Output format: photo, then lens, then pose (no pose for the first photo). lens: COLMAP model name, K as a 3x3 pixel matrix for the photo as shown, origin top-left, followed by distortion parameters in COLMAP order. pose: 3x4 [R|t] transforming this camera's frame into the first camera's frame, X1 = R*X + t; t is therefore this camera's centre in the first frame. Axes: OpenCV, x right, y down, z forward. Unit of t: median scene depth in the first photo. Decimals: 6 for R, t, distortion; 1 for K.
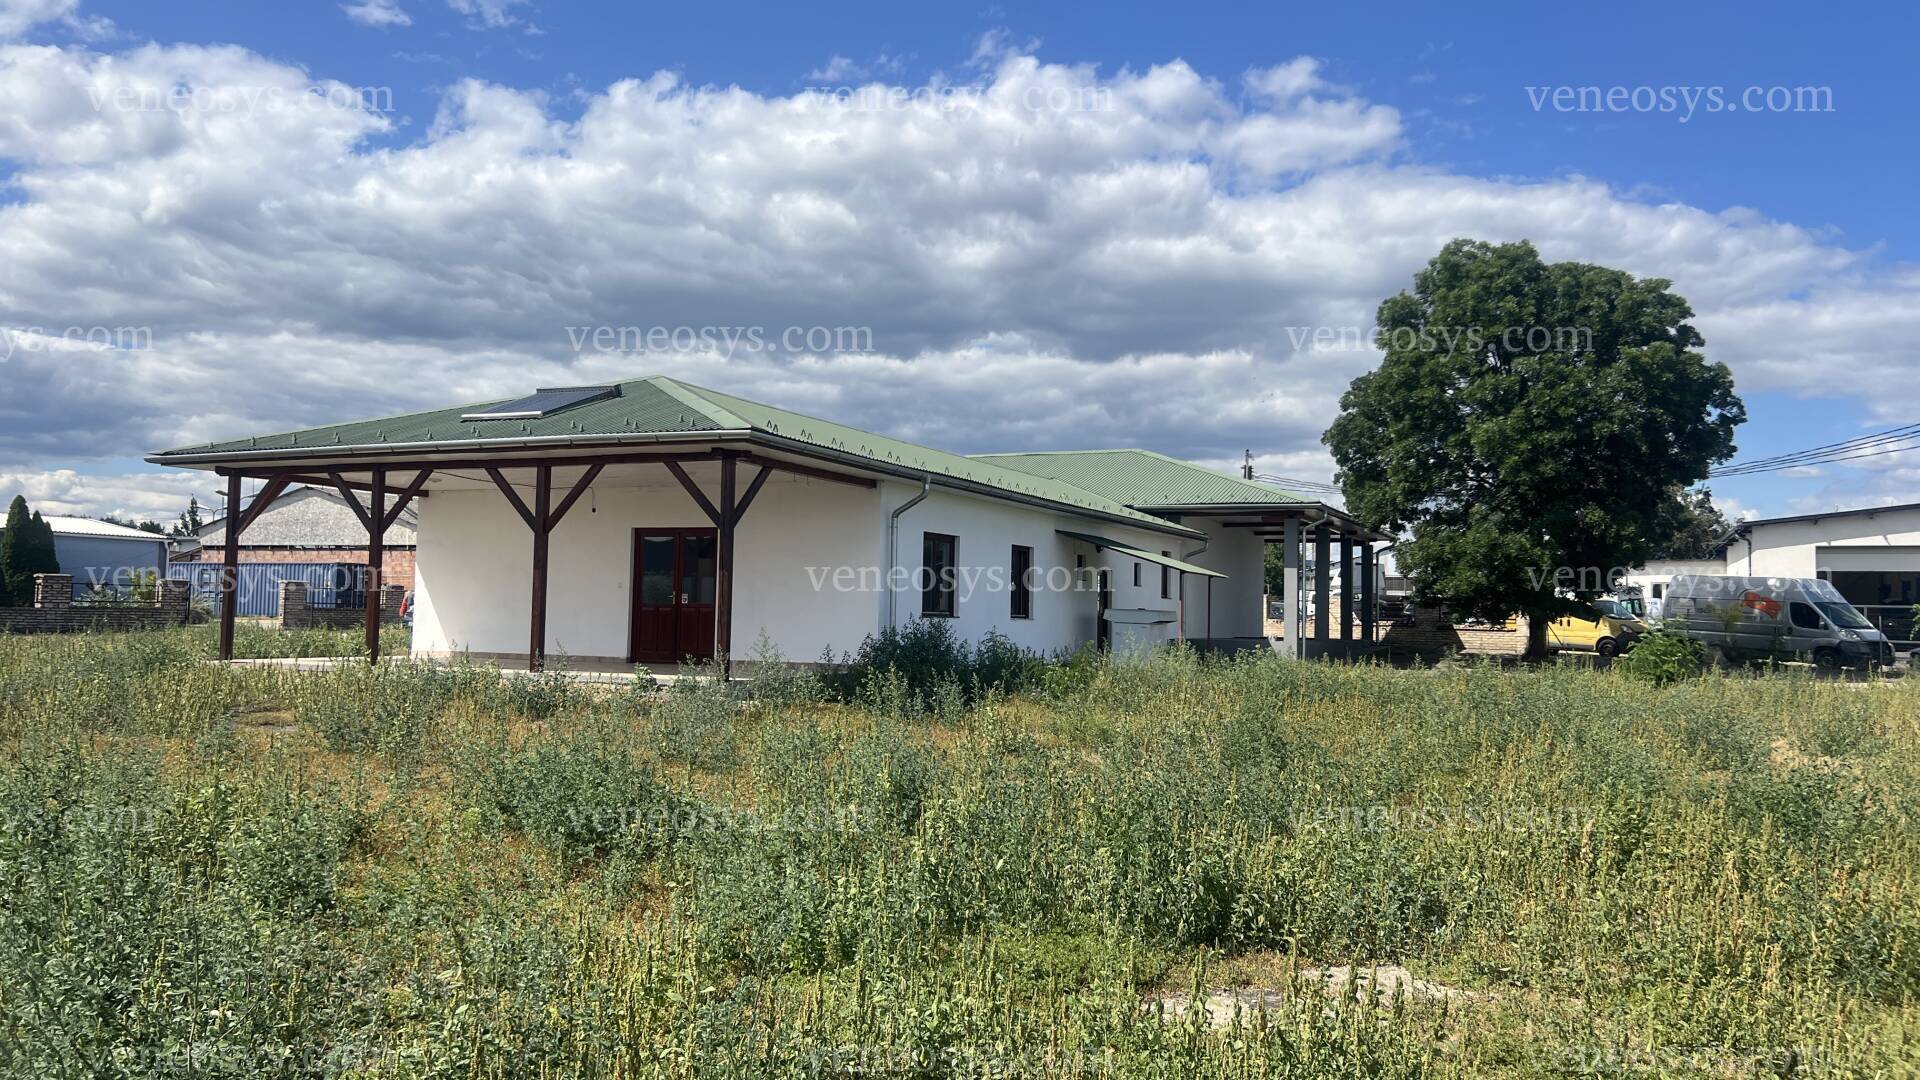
lens RADIAL K [[1460.1, 0, 964.4], [0, 1460.1, 513.5], [0, 0, 1]] dist [0.056707, -0.062325]
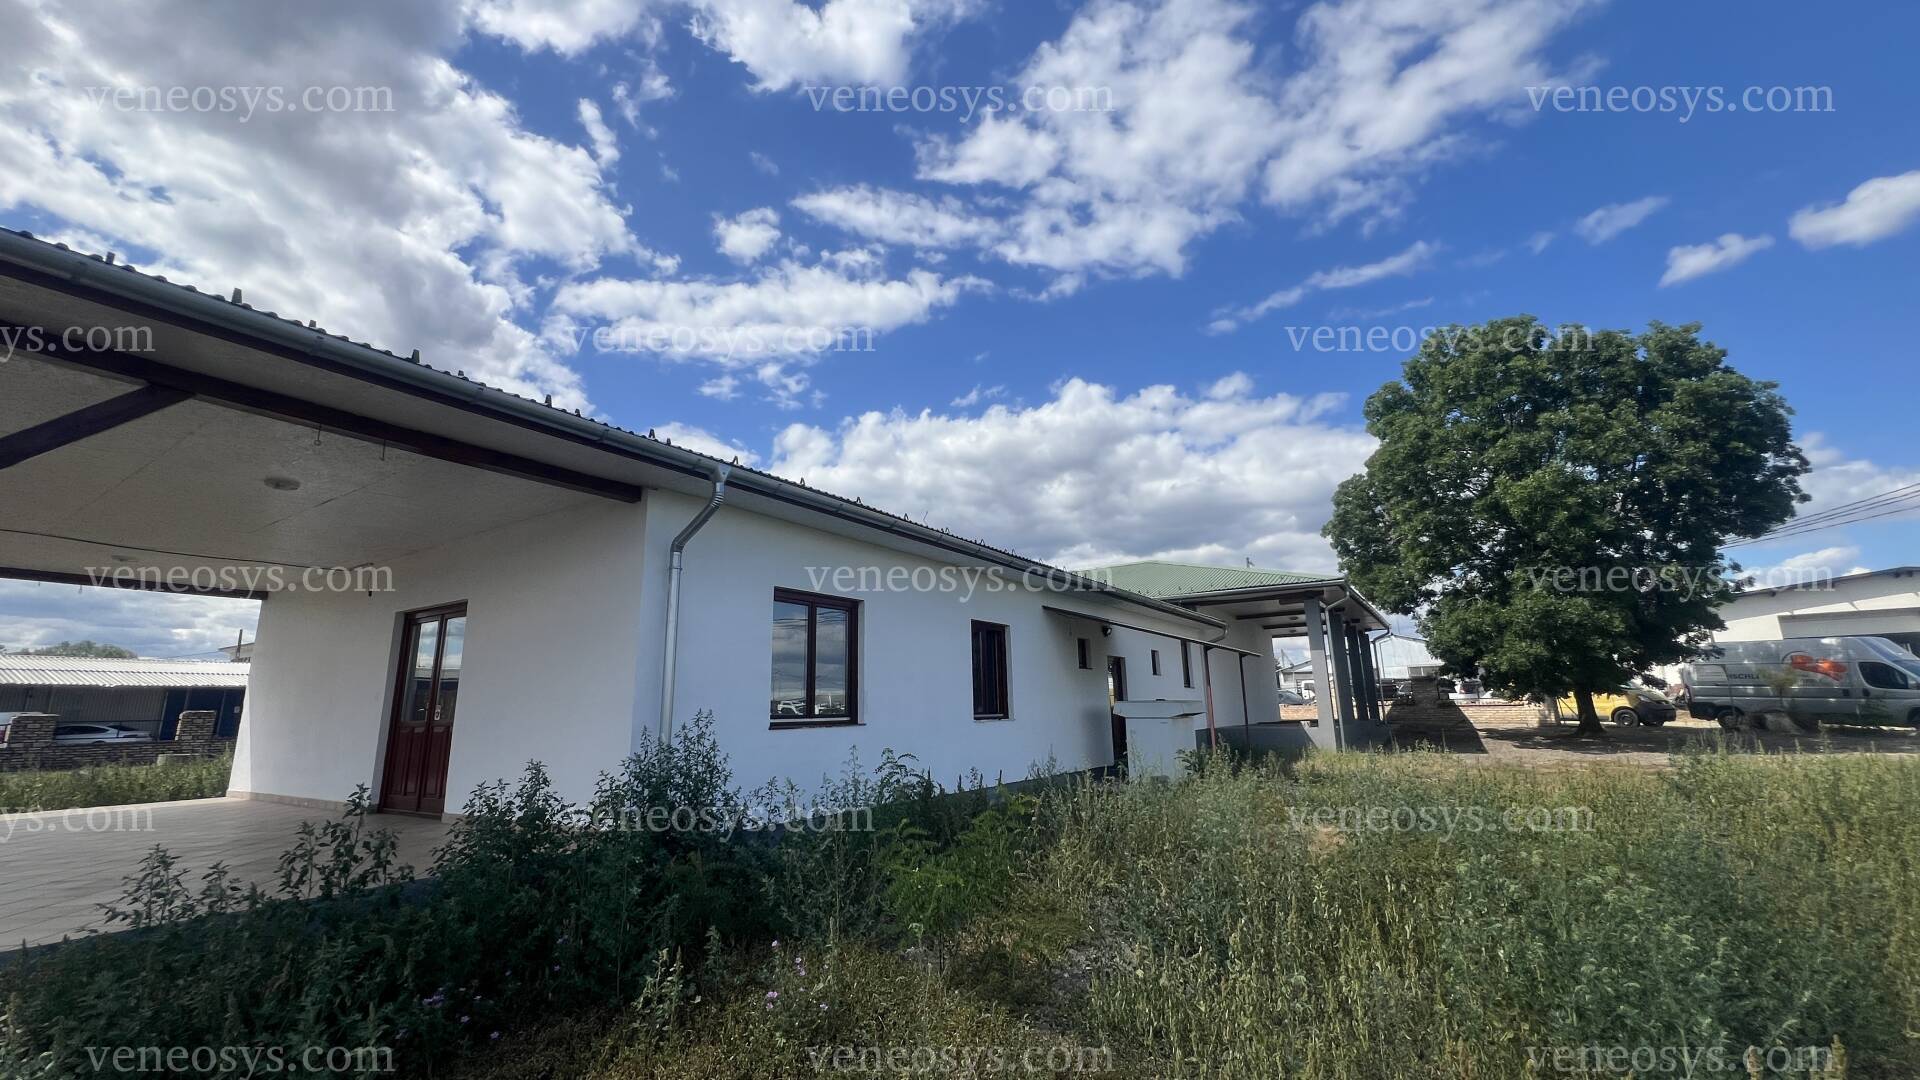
lens RADIAL K [[777.3, 0, 958.9], [0, 777.3, 528.7], [0, 0, 1]] dist [0.001204, 0.000474]
pose [[0.988405, -0.073740, -0.132731, 0.061777], [0.051574, 0.985228, -0.163296, 0.029727], [0.142812, 0.154557, 0.977608, 0.446880]]
